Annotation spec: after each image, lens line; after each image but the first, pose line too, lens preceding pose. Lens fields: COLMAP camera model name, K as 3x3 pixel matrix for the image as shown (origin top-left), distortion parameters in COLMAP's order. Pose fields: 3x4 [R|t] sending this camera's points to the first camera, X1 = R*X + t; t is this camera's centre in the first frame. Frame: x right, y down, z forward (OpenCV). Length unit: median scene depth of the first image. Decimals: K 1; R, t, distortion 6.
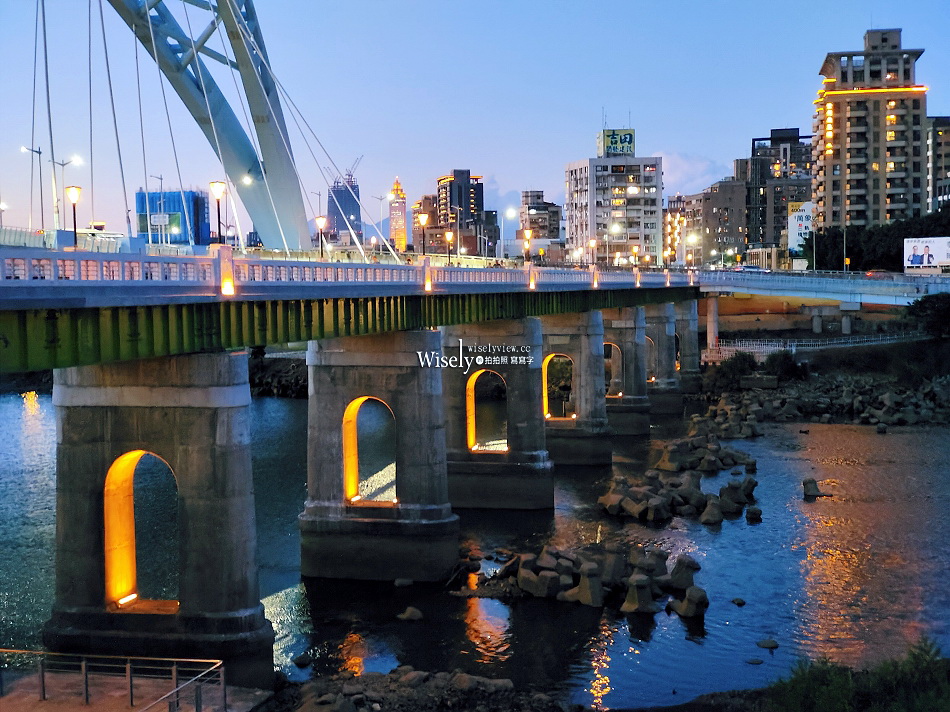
lens RADIAL K [[1385.1, 0, 476.6], [0, 1385.1, 356.2], [0, 0, 1]] dist [0.162755, 0.000000]
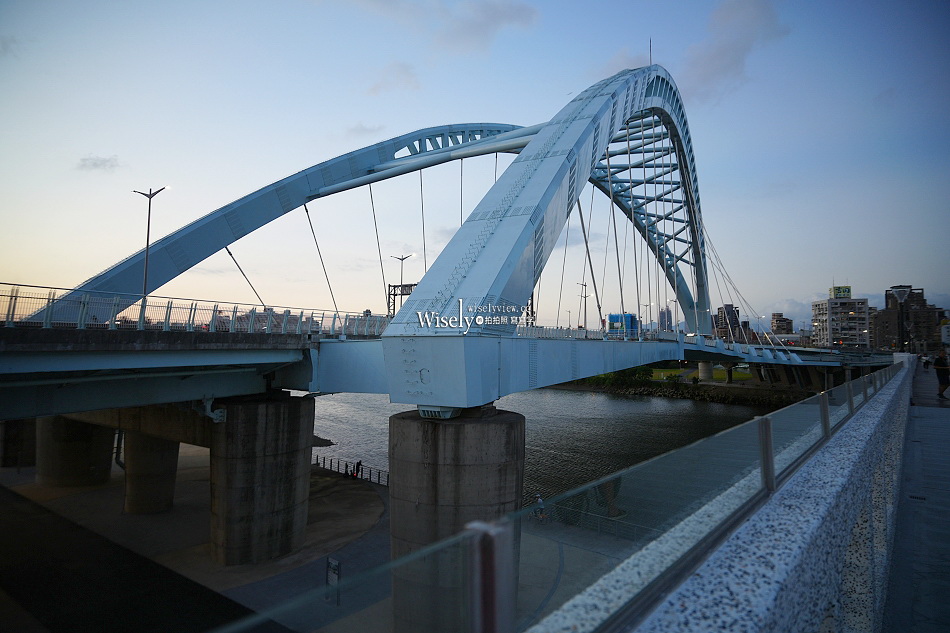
lens RADIAL K [[511.4, 0, 473.1], [0, 511.4, 315.4], [0, 0, 1]] dist [-0.014006, 0.007235]
pose [[0.902383, 0.002212, -0.430929, -0.225897], [-0.050728, 0.993580, -0.101126, -0.012401], [0.427938, 0.113114, 0.896702, 0.057058]]
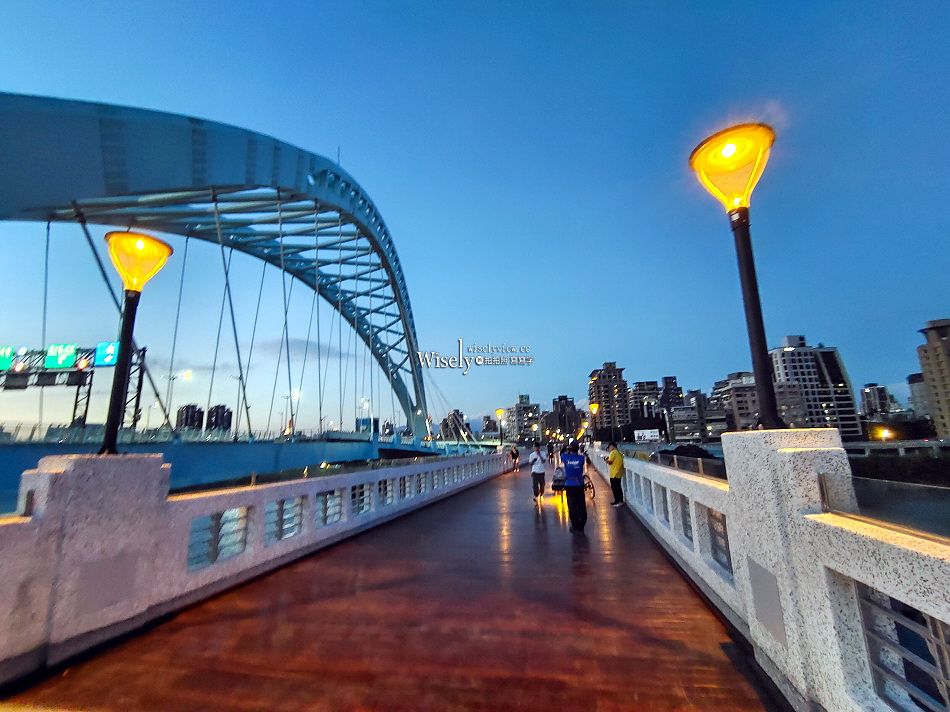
lens RADIAL K [[435.0, 0, 469.4], [0, 435.0, 355.6], [0, 0, 1]] dist [0.000227, 0.004616]
pose [[0.999133, -0.007104, 0.041027, -0.149849], [0.017301, 0.967077, -0.253895, -0.020669], [-0.037873, 0.254384, 0.966361, 0.208504]]
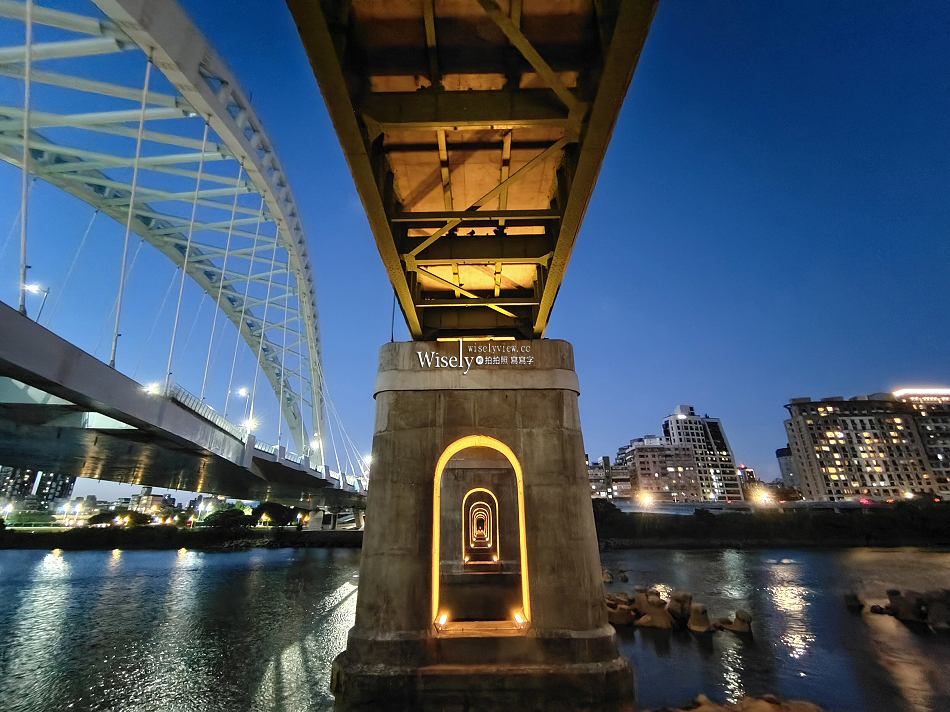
lens RADIAL K [[435.0, 0, 471.2], [0, 435.0, 354.7], [0, 0, 1]] dist [0.000227, 0.004616]
pose [[0.968304, 0.097971, 0.229758, -0.136336], [0.005010, 0.912060, -0.410025, 0.059438], [-0.249724, 0.398180, 0.882661, 0.310281]]
